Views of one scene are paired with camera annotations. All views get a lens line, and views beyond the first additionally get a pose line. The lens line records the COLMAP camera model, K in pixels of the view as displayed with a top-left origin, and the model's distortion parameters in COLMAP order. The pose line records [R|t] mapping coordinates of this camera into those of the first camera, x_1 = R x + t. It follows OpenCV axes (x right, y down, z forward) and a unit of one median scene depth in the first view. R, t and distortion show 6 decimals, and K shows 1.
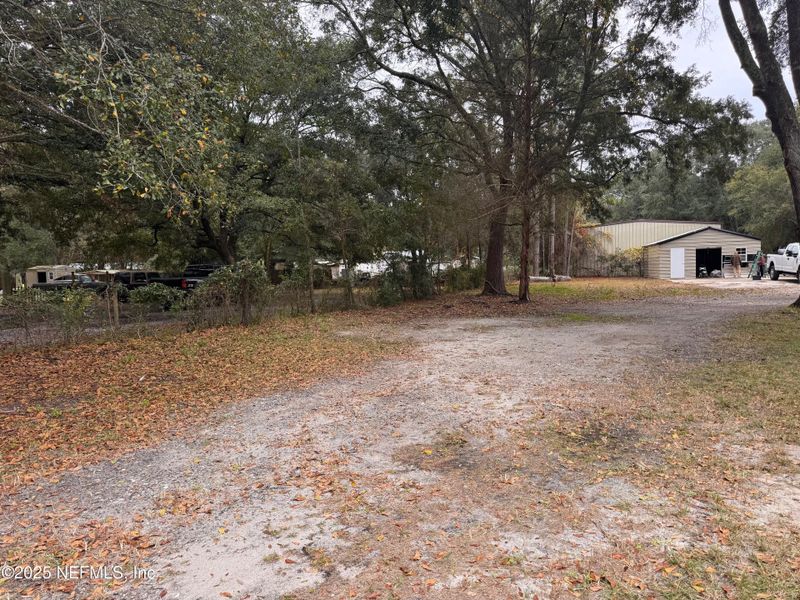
lens RADIAL K [[565.8, 0, 397.5], [0, 565.8, 317.4], [0, 0, 1]] dist [0.073082, -0.103103]
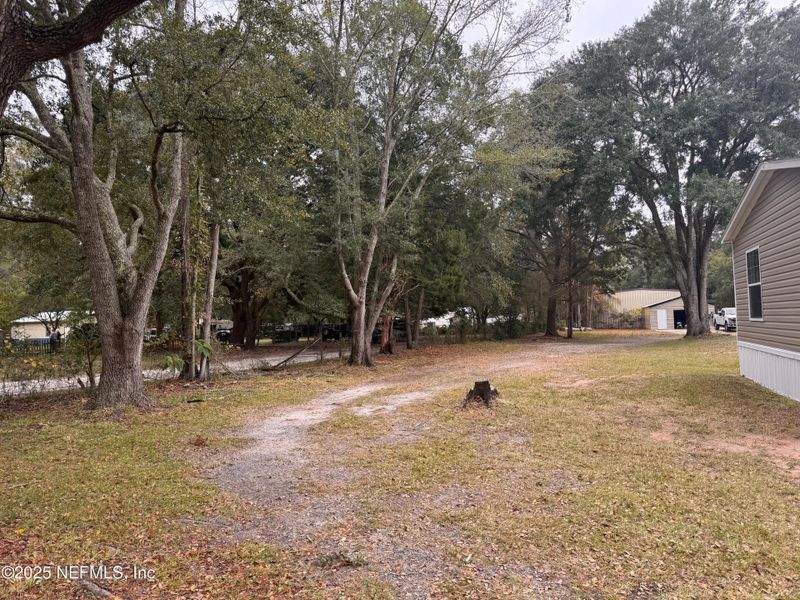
lens RADIAL K [[565.8, 0, 397.5], [0, 565.8, 317.4], [0, 0, 1]] dist [0.073082, -0.103103]
pose [[0.999492, -0.001313, -0.031843, -0.170490], [-0.001691, 0.995558, -0.094130, 0.045055], [0.031825, 0.094136, 0.995050, -0.544603]]
